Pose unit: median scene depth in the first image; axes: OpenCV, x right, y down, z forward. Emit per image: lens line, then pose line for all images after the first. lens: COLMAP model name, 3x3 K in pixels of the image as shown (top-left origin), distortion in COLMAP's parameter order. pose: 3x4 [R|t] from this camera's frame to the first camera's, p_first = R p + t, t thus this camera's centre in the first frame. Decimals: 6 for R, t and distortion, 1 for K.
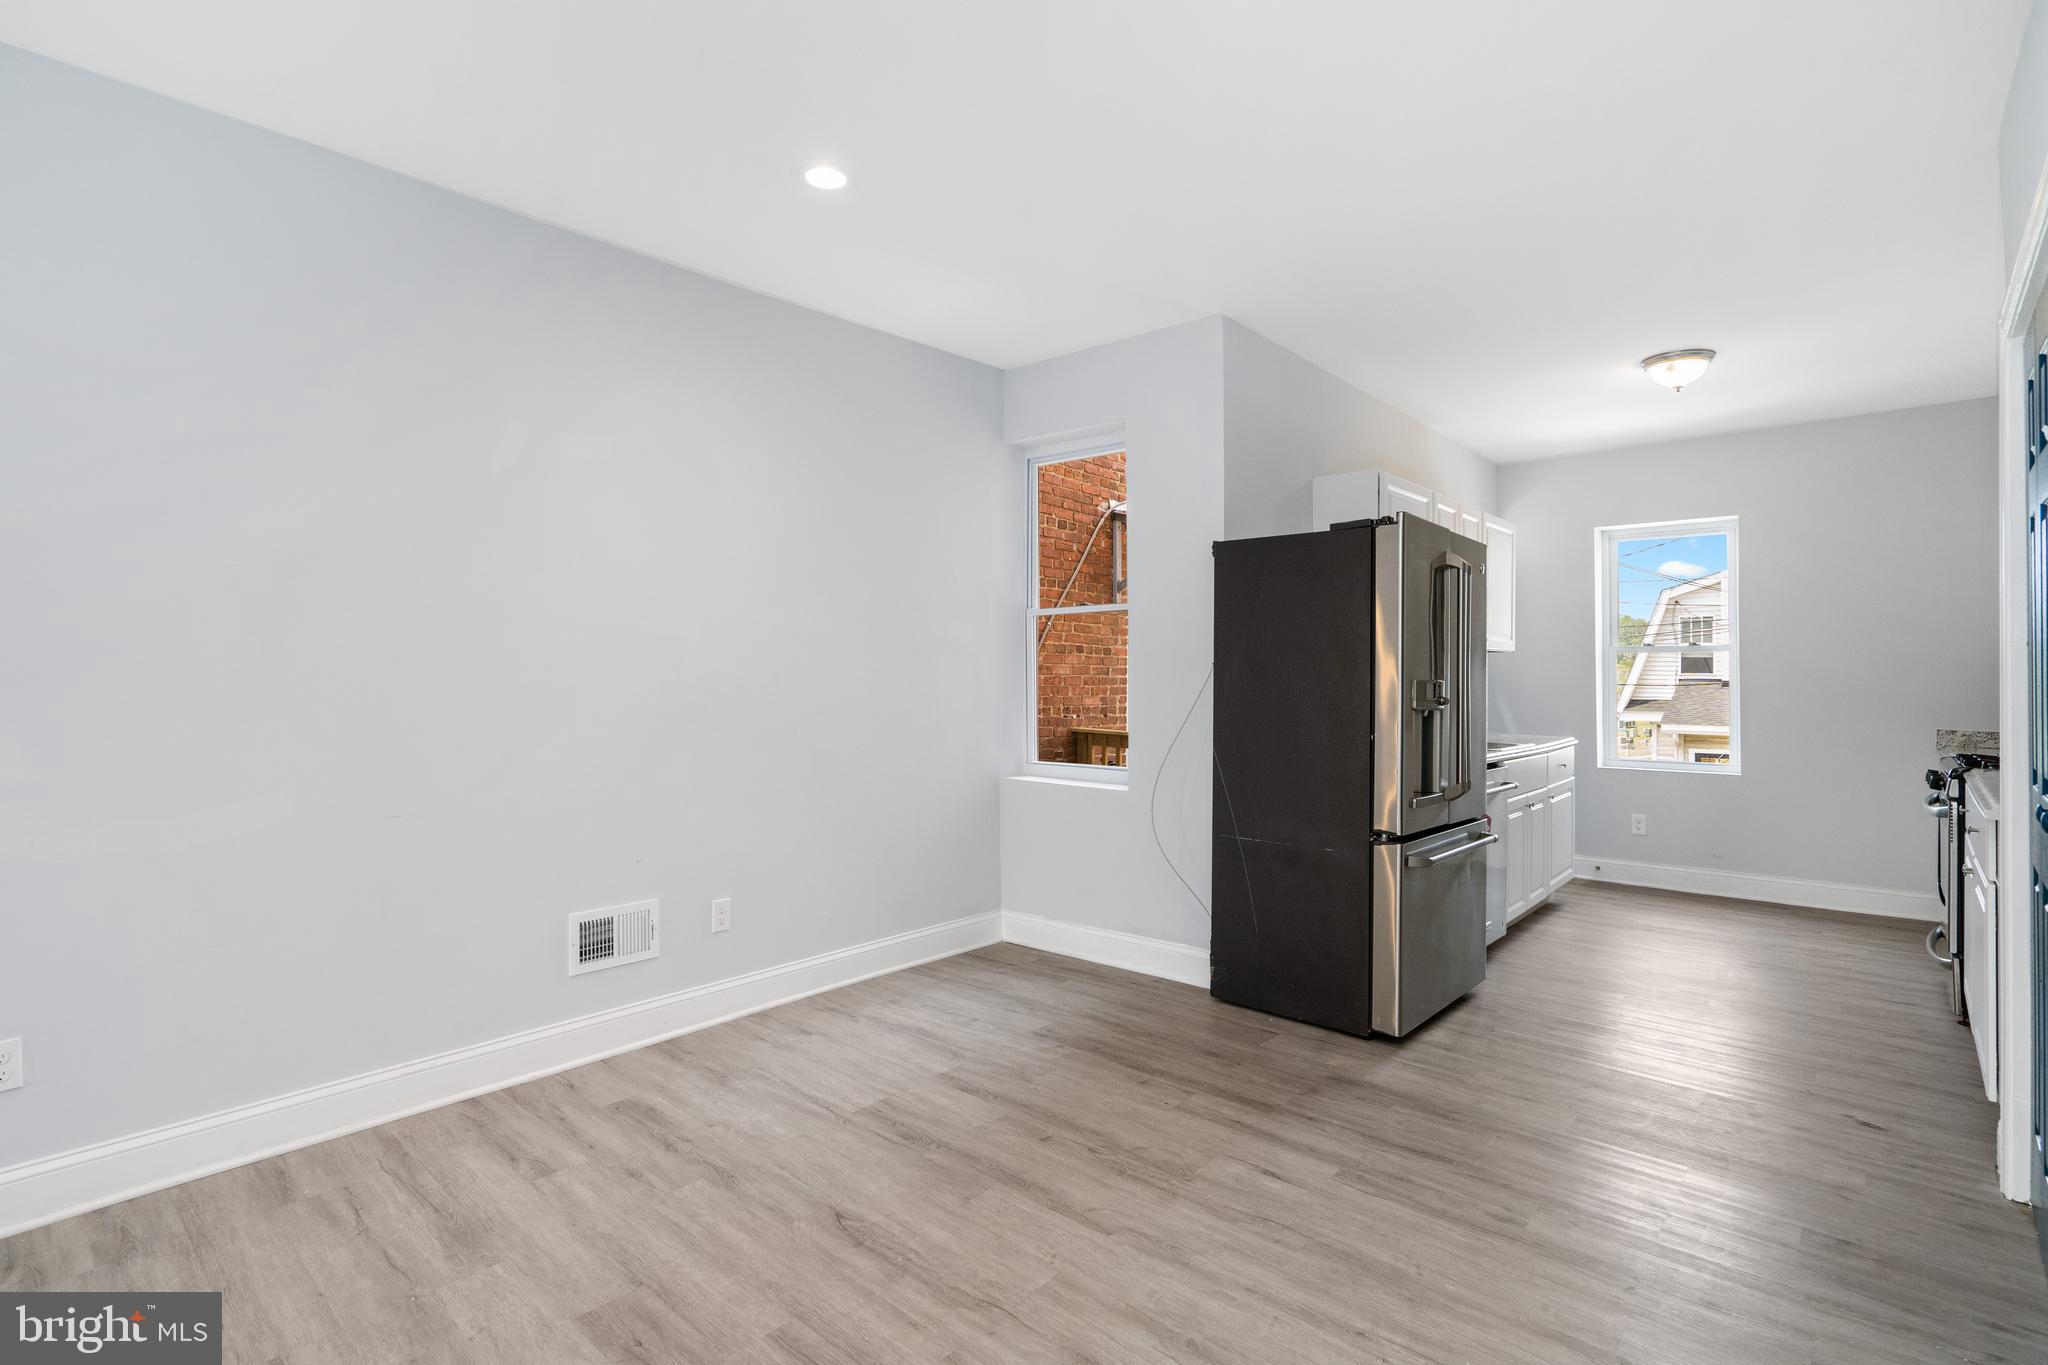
lens RADIAL K [[952.4, 0, 1006.7], [0, 952.4, 667.5], [0, 0, 1]] dist [-0.006076, 0.002027]
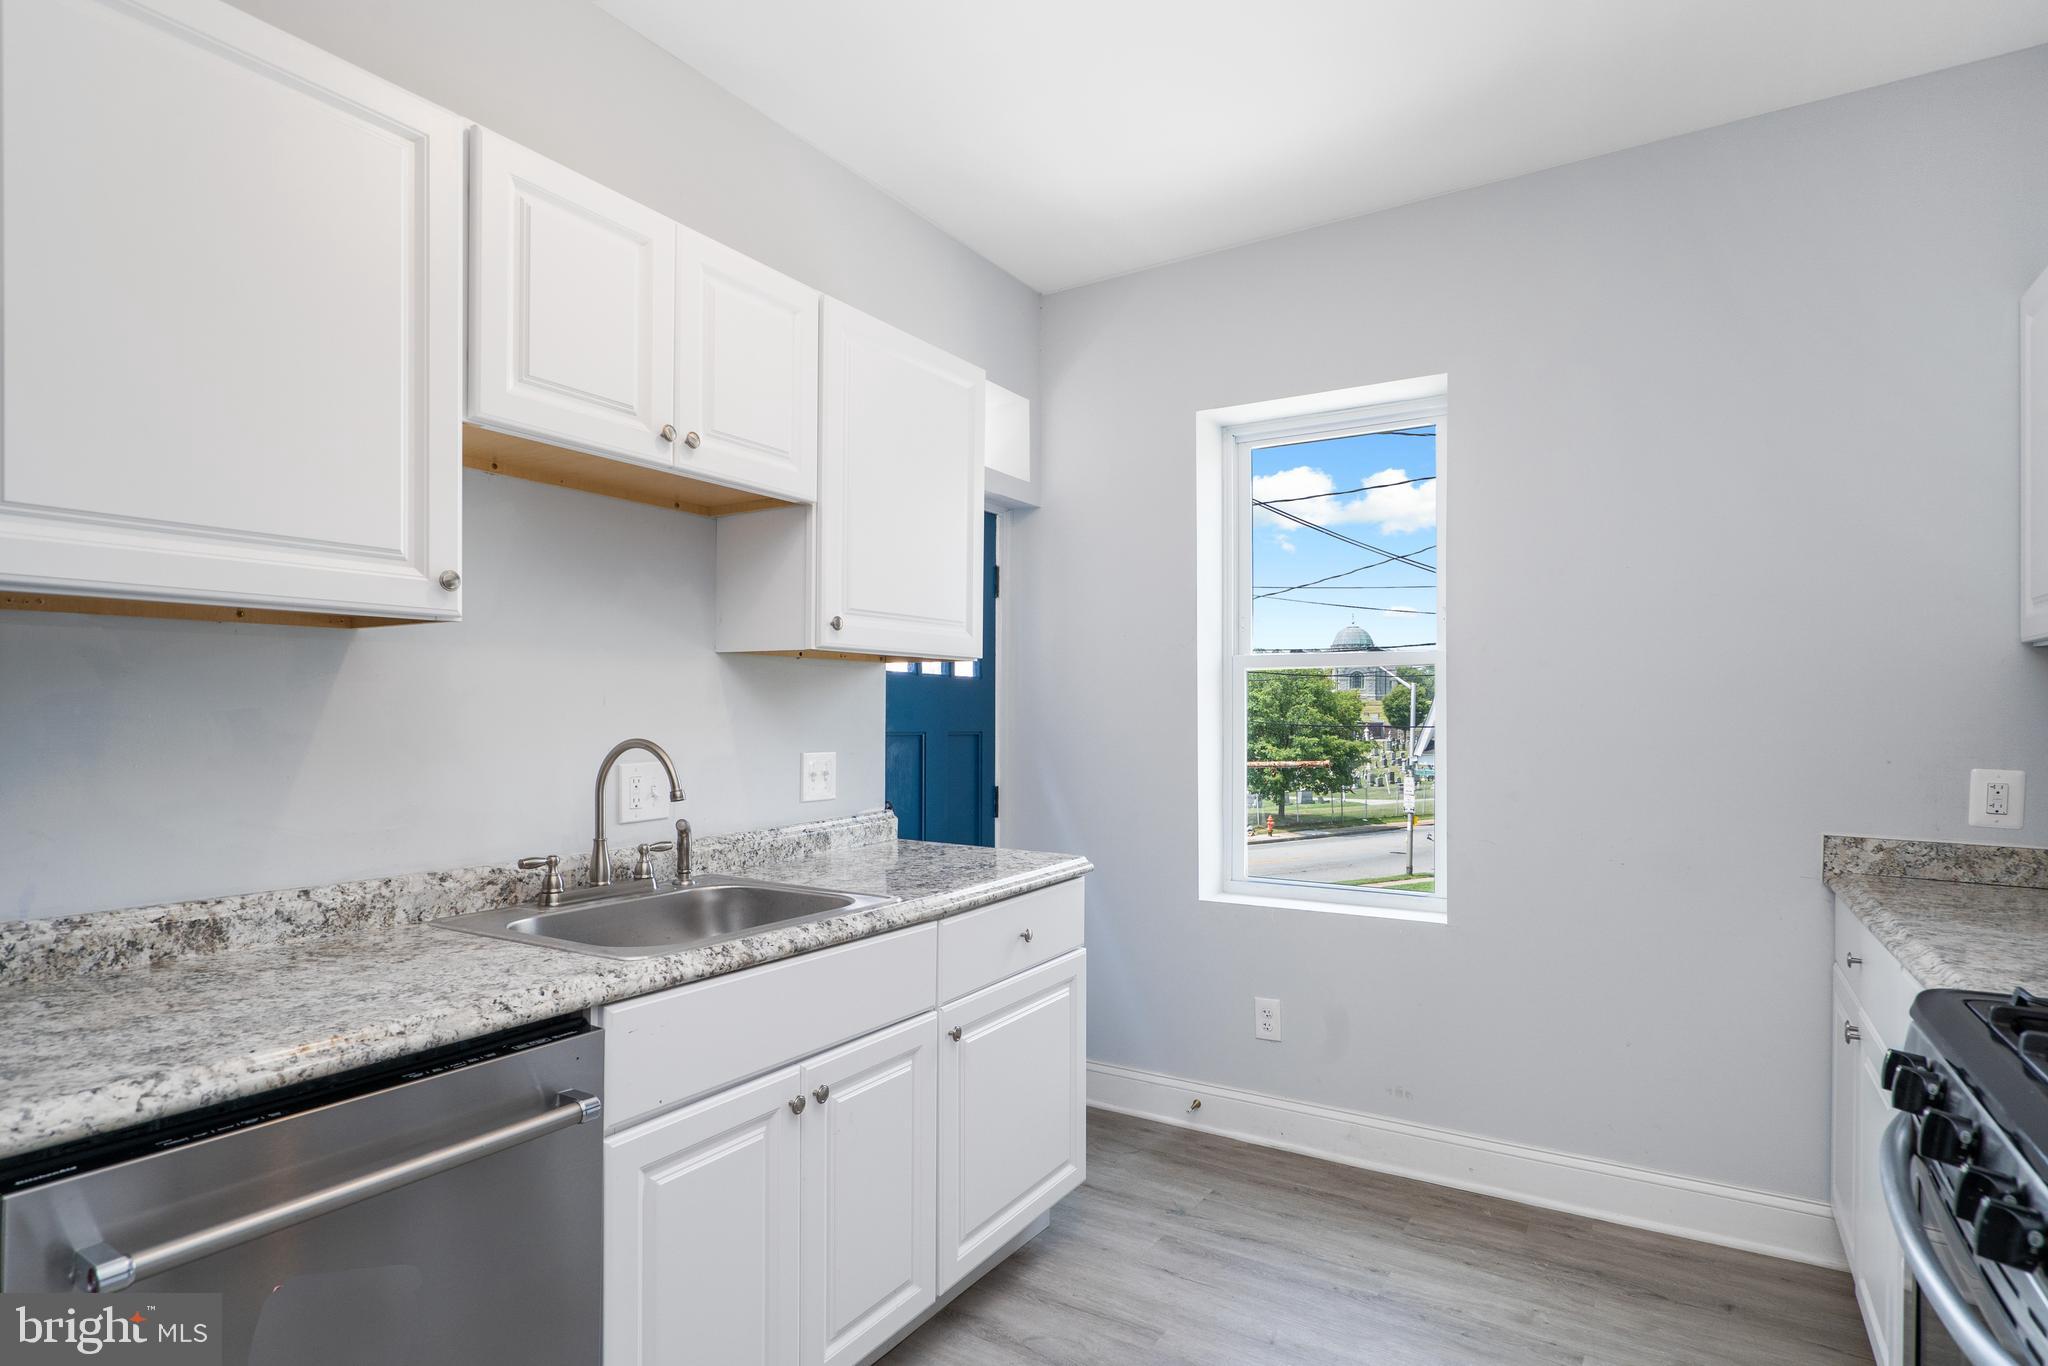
lens RADIAL K [[1069.9, 0, 1018.7], [0, 1069.9, 712.2], [0, 0, 1]] dist [0.008813, 0.001422]
pose [[0.982436, -0.001606, 0.186595, 0.146374], [0.000187, 0.999971, 0.007621, 0.001424], [-0.186602, -0.007452, 0.982407, 0.162947]]
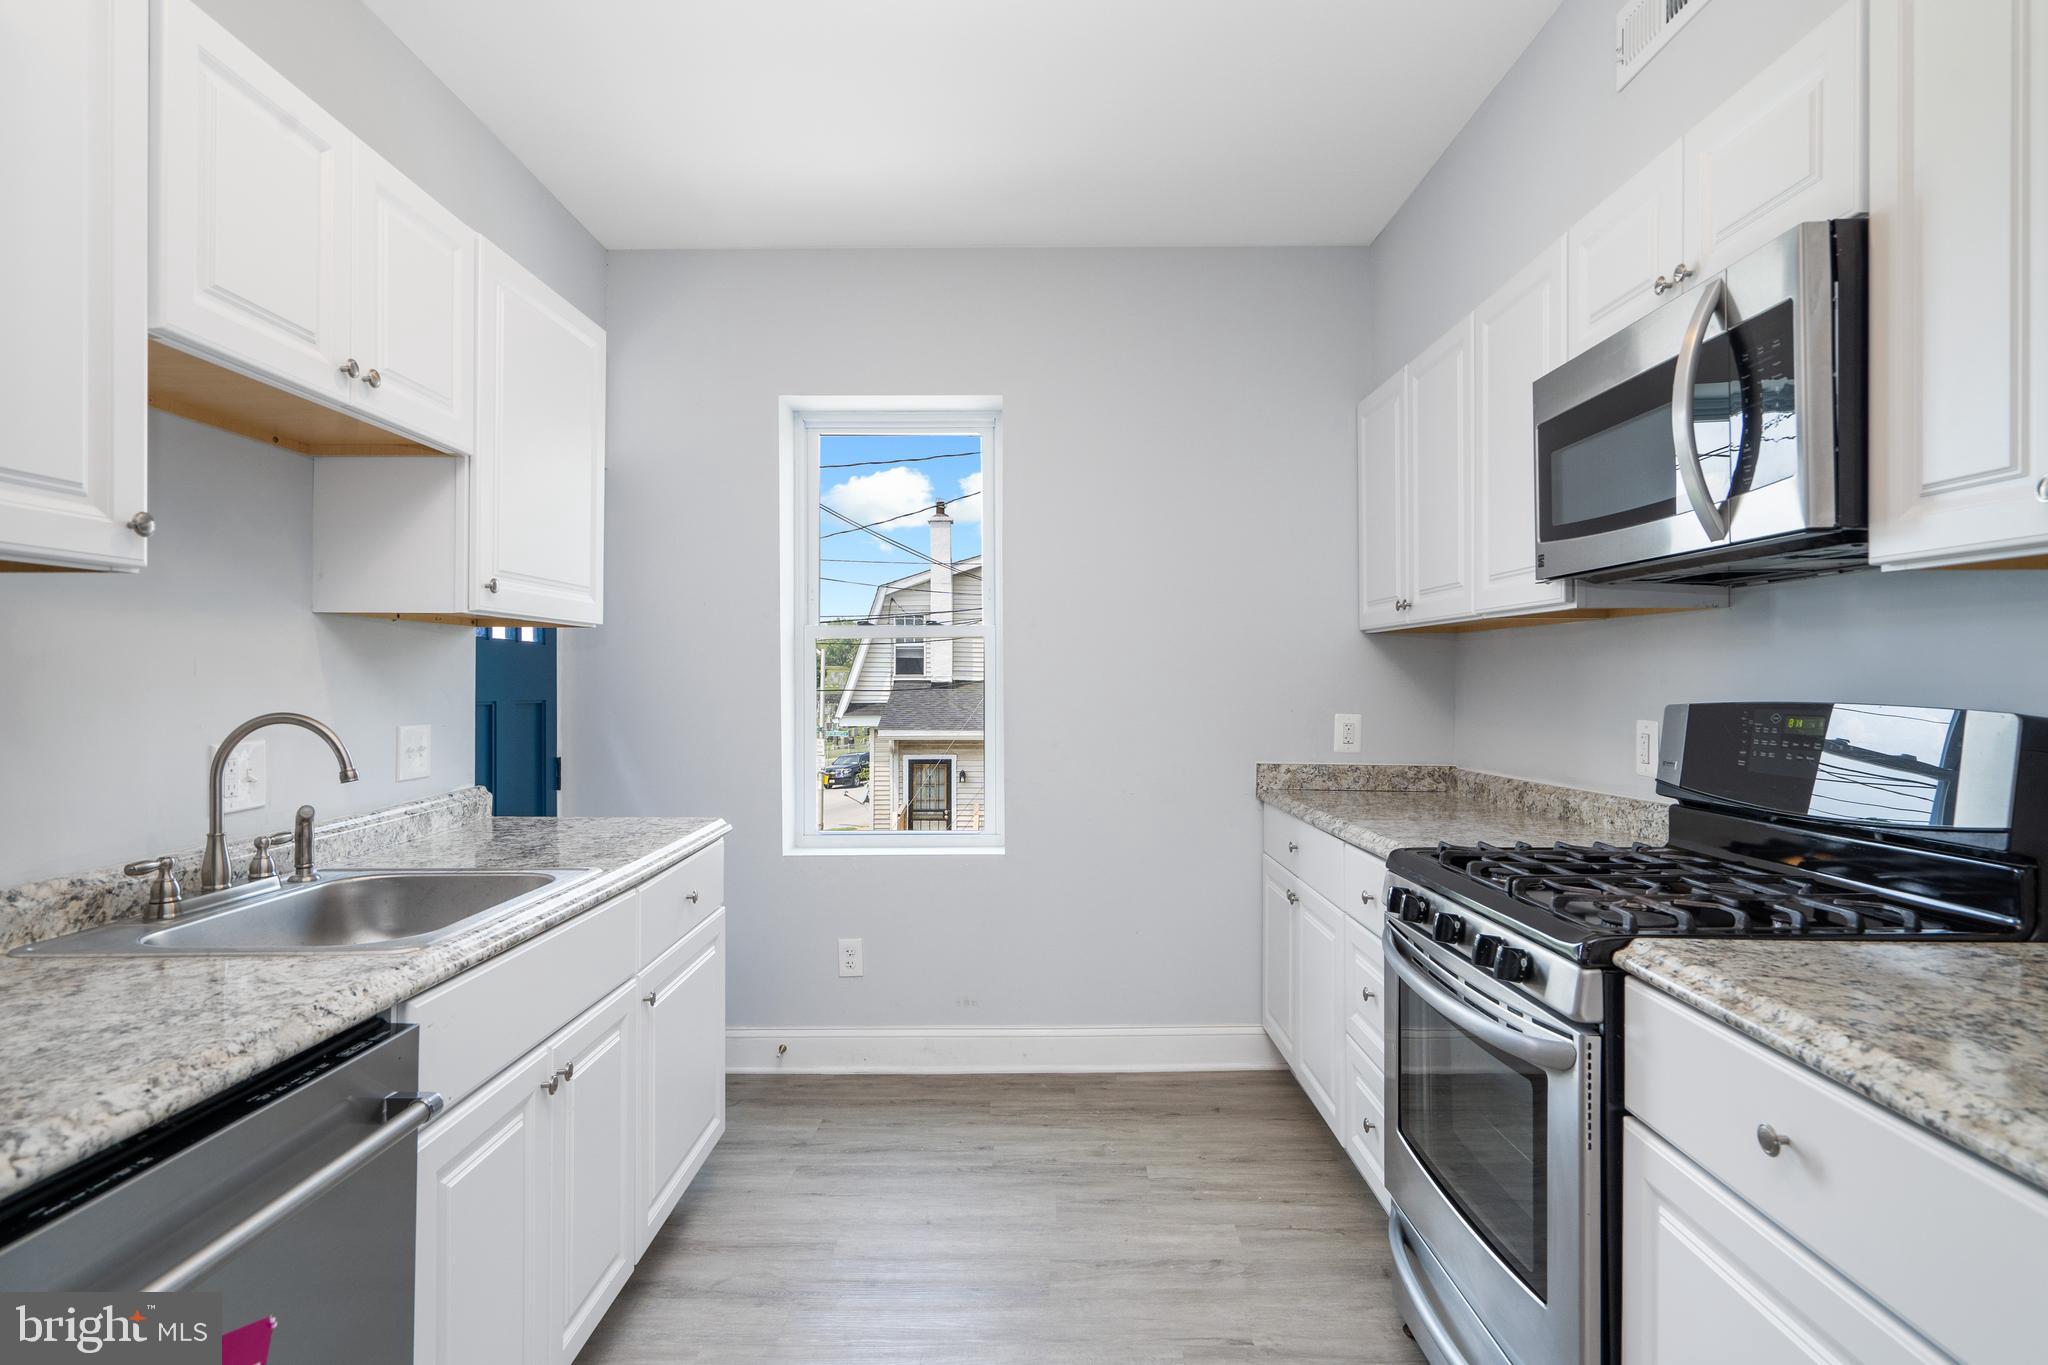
lens RADIAL K [[1069.9, 0, 1016.6], [0, 1069.9, 669.6], [0, 0, 1]] dist [0.008813, 0.001422]
pose [[0.743132, -0.000656, 0.669144, 0.111121], [0.000683, 1.000000, 0.000221, 0.001167], [-0.669144, 0.000293, 0.743132, 0.164295]]
